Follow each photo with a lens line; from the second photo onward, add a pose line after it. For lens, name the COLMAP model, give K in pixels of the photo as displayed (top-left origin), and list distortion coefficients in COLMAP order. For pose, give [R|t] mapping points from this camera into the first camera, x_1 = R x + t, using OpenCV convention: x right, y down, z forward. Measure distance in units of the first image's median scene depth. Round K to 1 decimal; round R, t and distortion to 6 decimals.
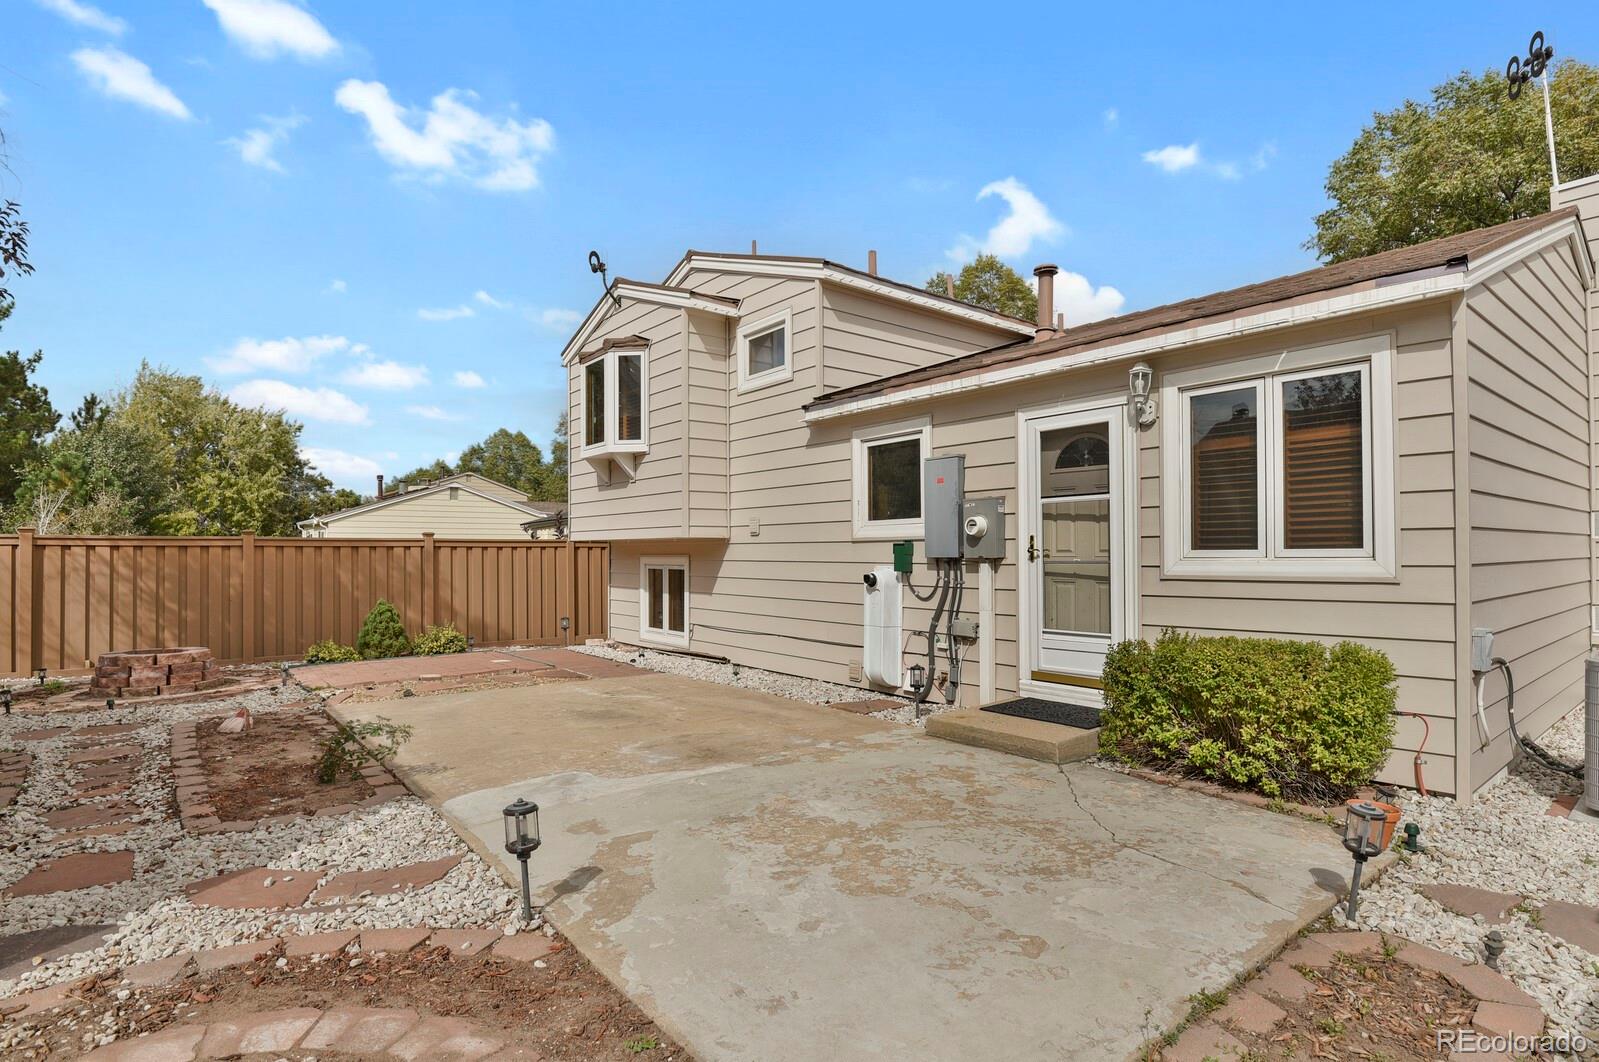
lens RADIAL K [[792.2, 0, 805.5], [0, 792.2, 528.1], [0, 0, 1]] dist [-0.020476, -0.007952]
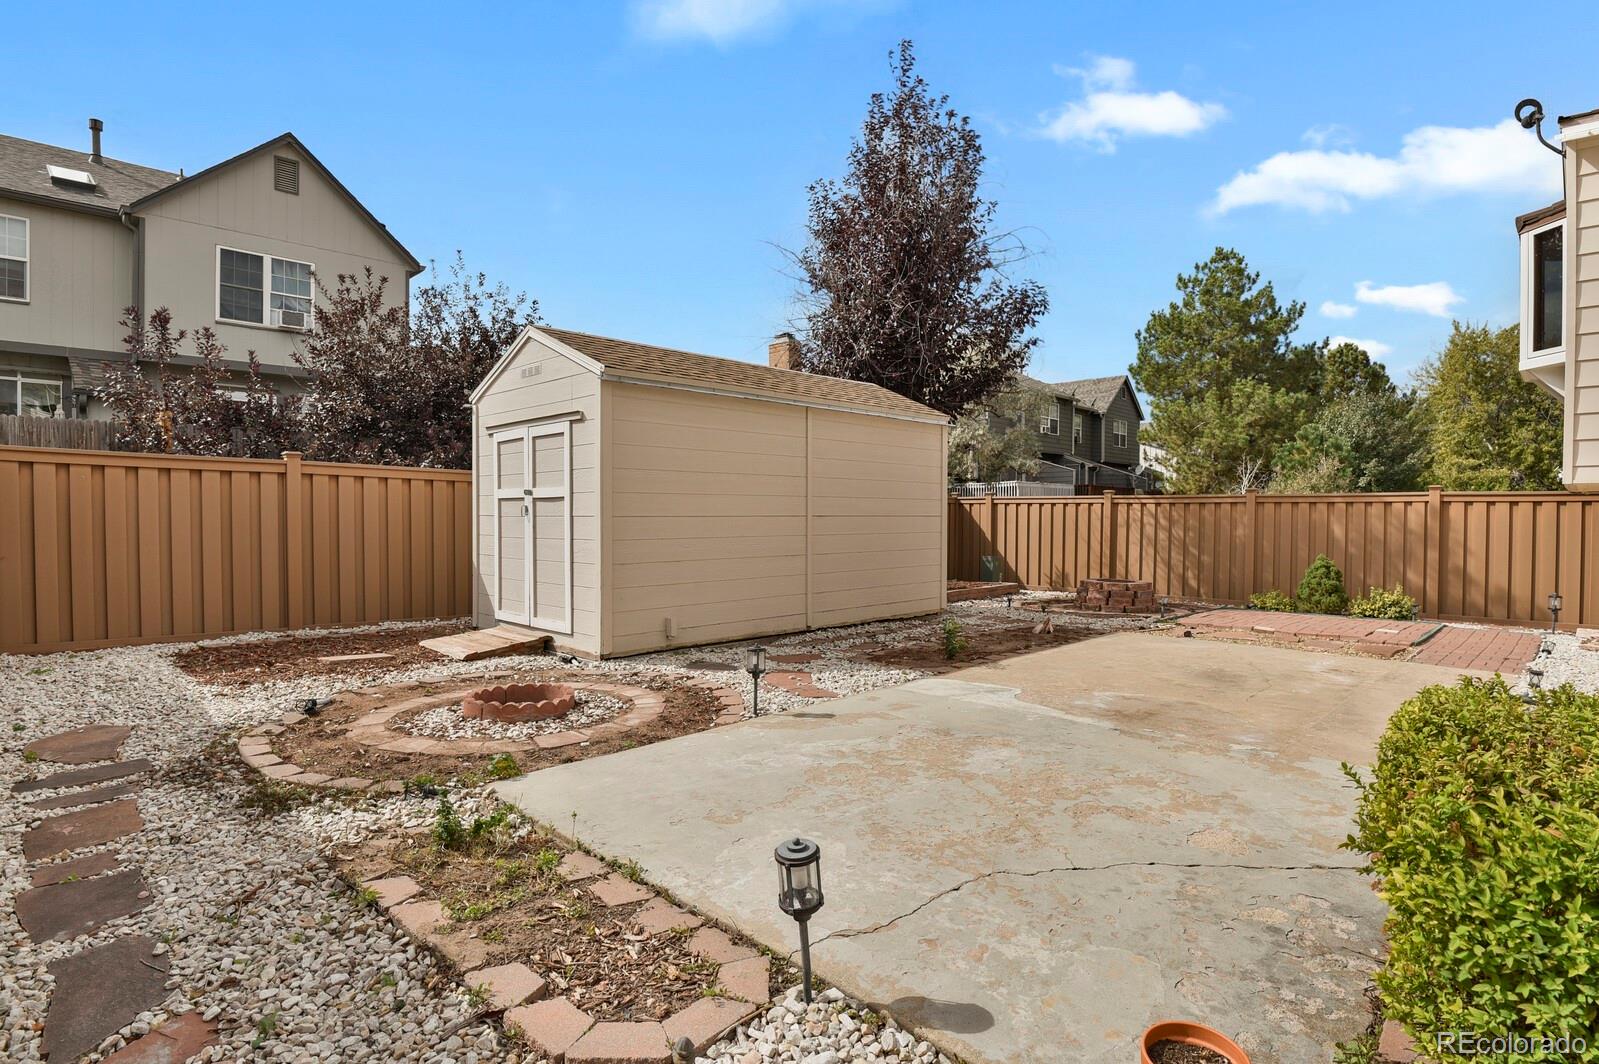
lens RADIAL K [[792.2, 0, 805.5], [0, 792.2, 529.1], [0, 0, 1]] dist [-0.020476, -0.007952]
pose [[0.142290, 0.026959, -0.989458, 0.737708], [0.025464, 0.999199, 0.030886, 0.023594], [0.989497, -0.029590, 0.141489, 0.472960]]
